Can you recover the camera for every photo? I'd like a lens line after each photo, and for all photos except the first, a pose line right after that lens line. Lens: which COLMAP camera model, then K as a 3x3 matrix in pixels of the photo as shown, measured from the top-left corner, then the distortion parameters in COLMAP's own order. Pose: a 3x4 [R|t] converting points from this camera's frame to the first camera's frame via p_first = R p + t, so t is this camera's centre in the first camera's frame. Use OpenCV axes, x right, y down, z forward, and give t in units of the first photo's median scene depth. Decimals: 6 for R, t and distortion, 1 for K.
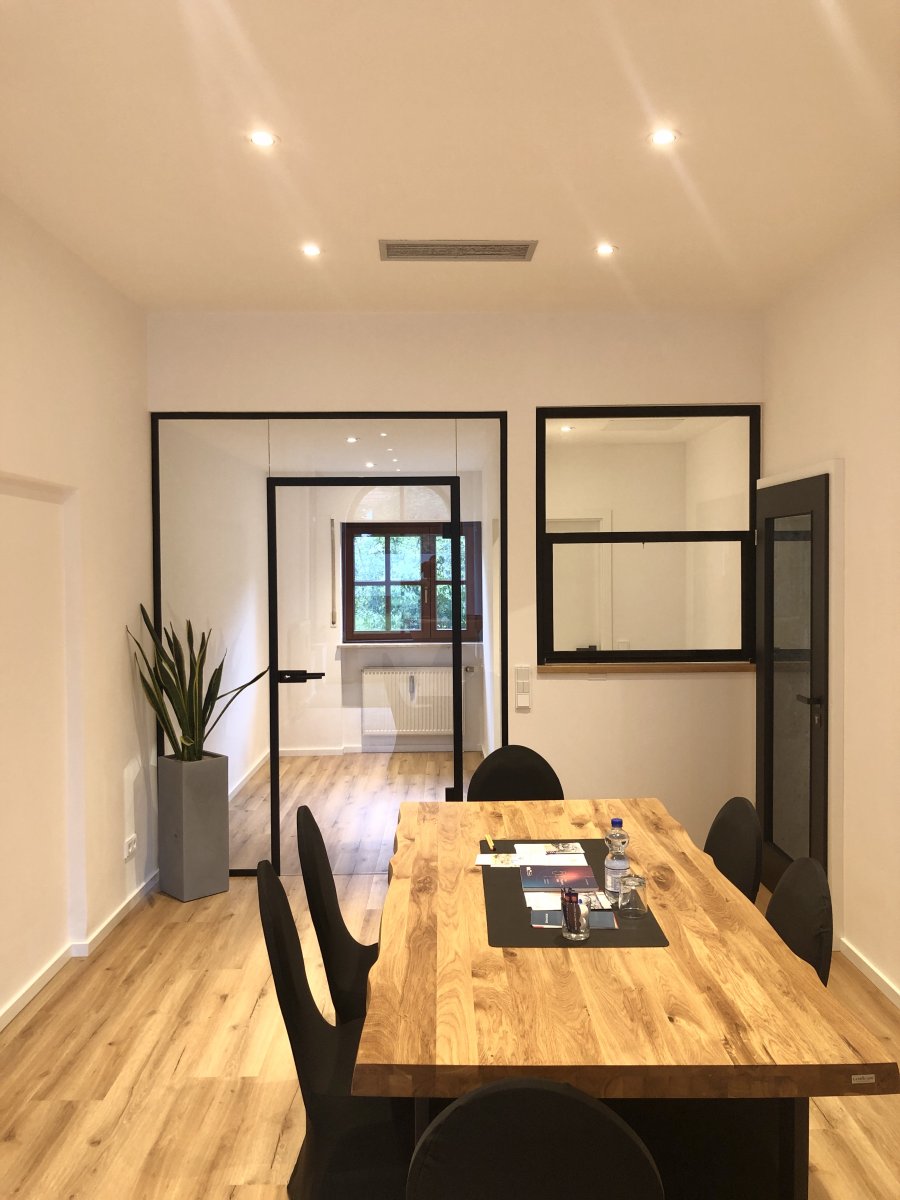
lens RADIAL K [[973.4, 0, 455.7], [0, 973.4, 601.2], [0, 0, 1]] dist [0.015882, -0.011475]
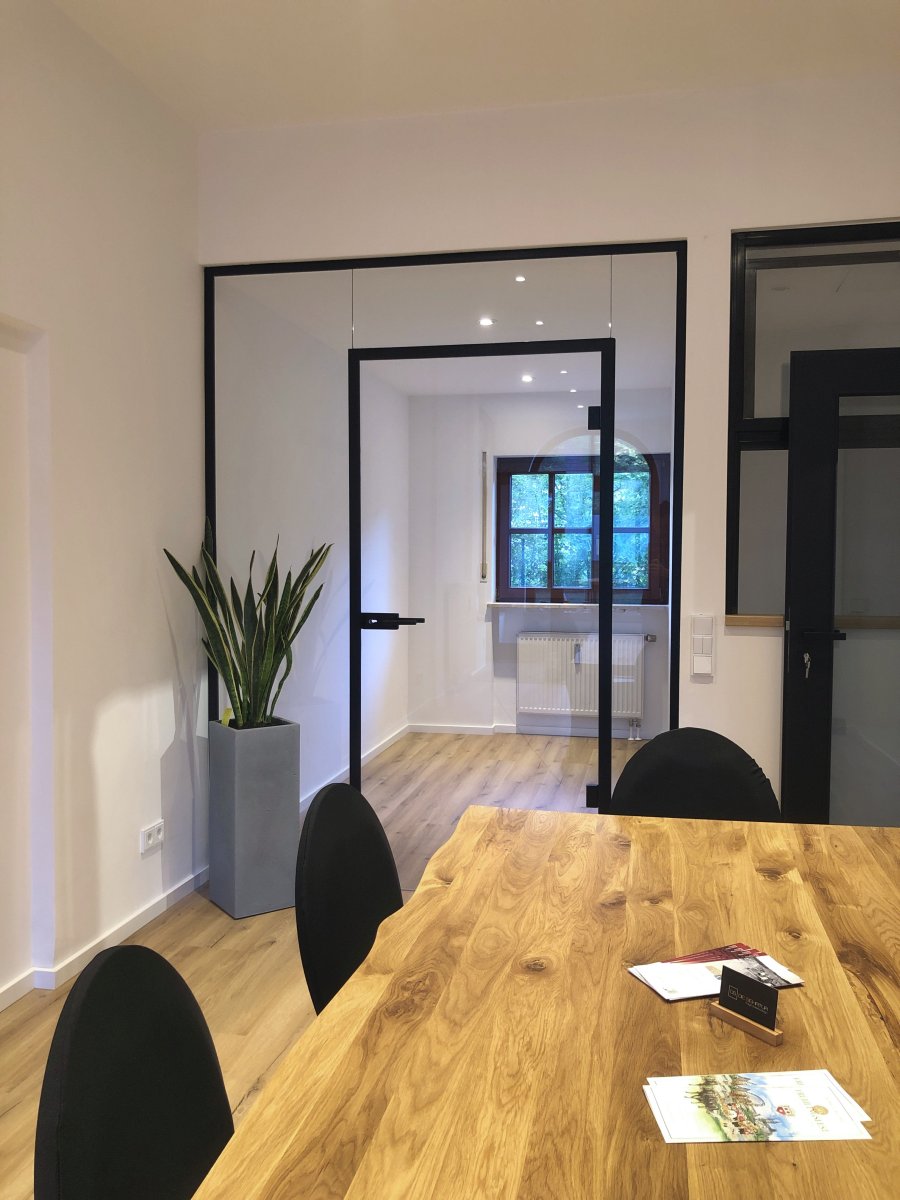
lens RADIAL K [[973.4, 0, 455.7], [0, 973.4, 601.2], [0, 0, 1]] dist [0.015882, -0.011475]
pose [[0.976954, 0.021812, -0.212331, 0.045132], [-0.018865, 0.999696, 0.015893, 0.050192], [0.212613, -0.011522, 0.977069, 0.295109]]
